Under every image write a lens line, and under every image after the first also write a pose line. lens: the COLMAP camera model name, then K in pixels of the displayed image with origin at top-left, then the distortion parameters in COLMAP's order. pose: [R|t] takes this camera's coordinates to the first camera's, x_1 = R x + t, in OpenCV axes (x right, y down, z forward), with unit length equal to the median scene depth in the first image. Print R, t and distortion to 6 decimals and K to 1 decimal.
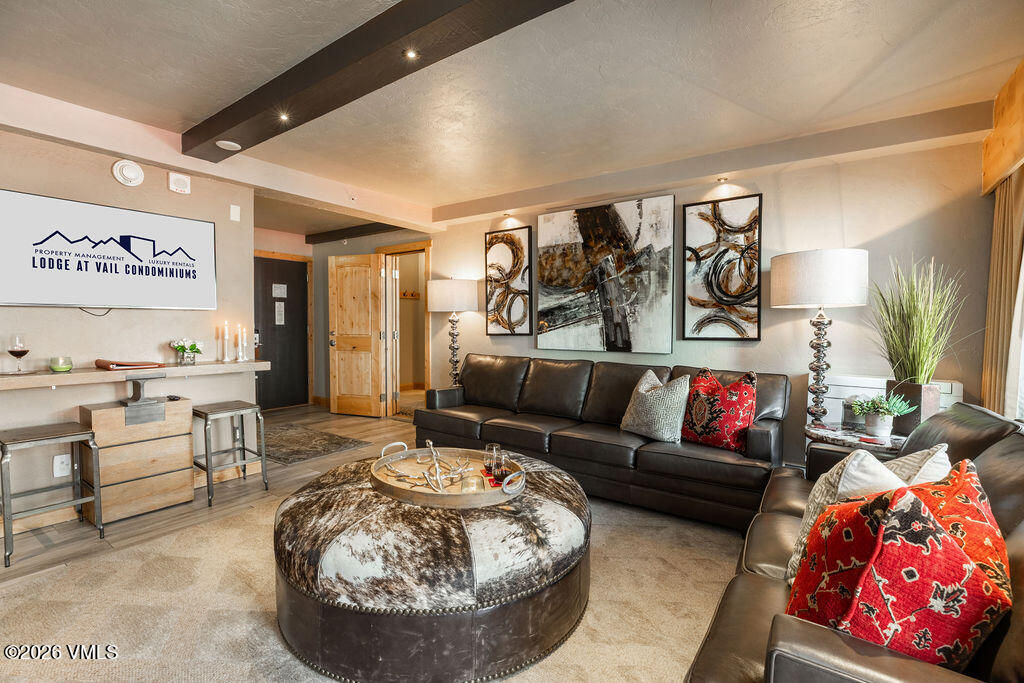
lens RADIAL K [[459.9, 0, 510.8], [0, 459.9, 342.2], [0, 0, 1]] dist [-0.023007, 0.006643]
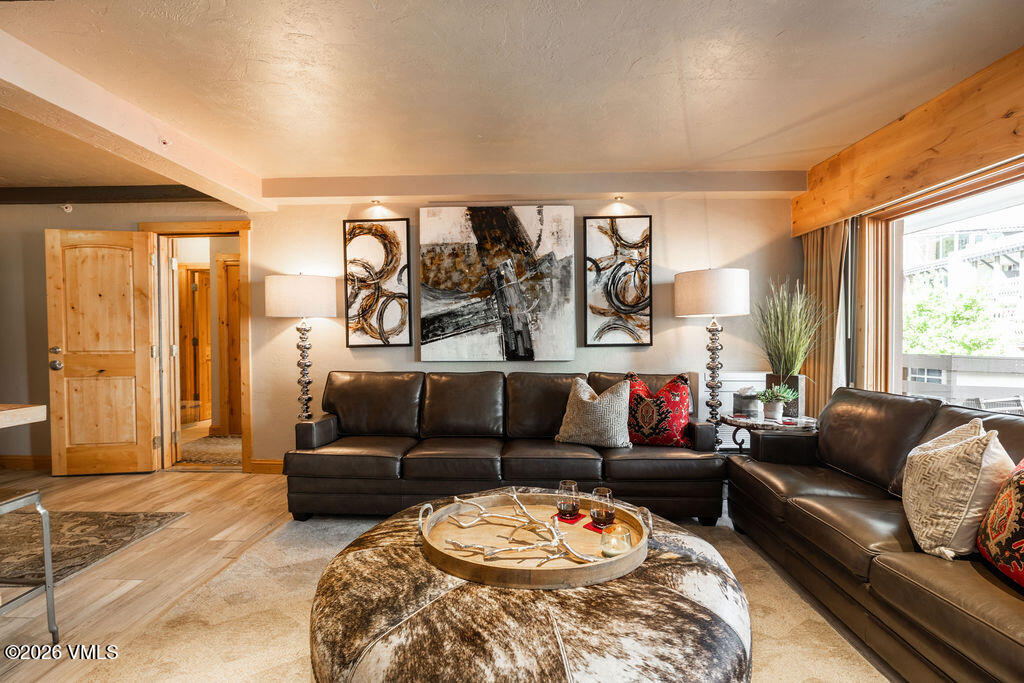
lens RADIAL K [[459.9, 0, 510.8], [0, 459.9, 342.2], [0, 0, 1]] dist [-0.023007, 0.006643]
pose [[0.835520, -0.019685, 0.549107, -0.337079], [0.029397, 0.999528, -0.008898, -0.011067], [-0.548673, 0.023576, 0.835705, 0.226524]]
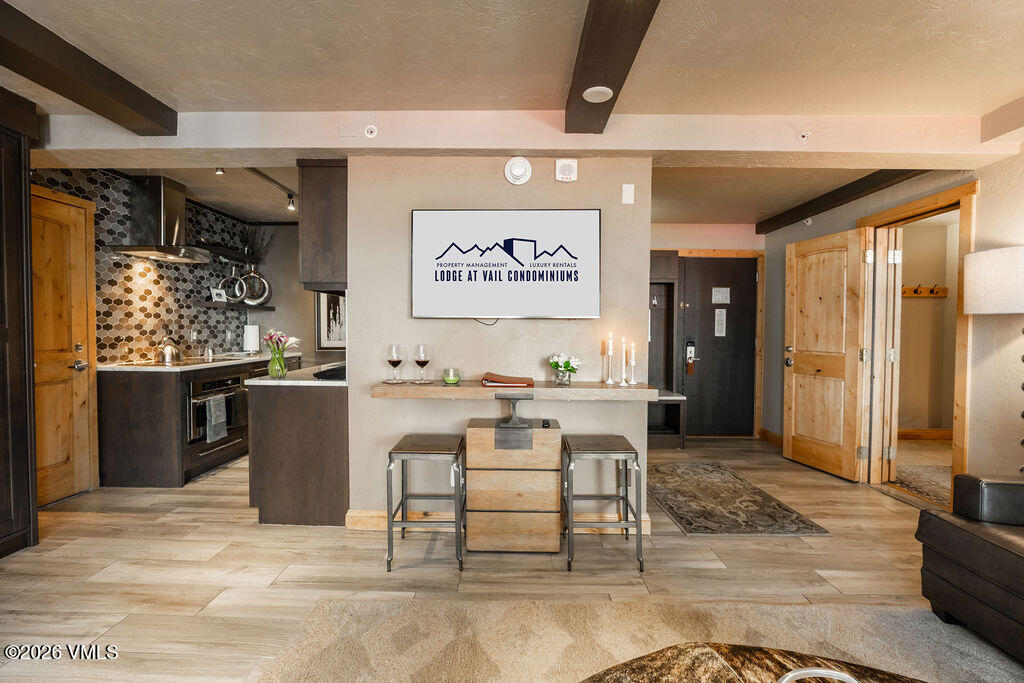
lens RADIAL K [[459.9, 0, 510.8], [0, 459.9, 342.2], [0, 0, 1]] dist [-0.023007, 0.006643]
pose [[0.569287, 0.018402, -0.821933, -0.067749], [-0.036734, 0.999320, -0.003069, -0.019806], [0.821318, 0.031940, 0.569576, 0.380169]]
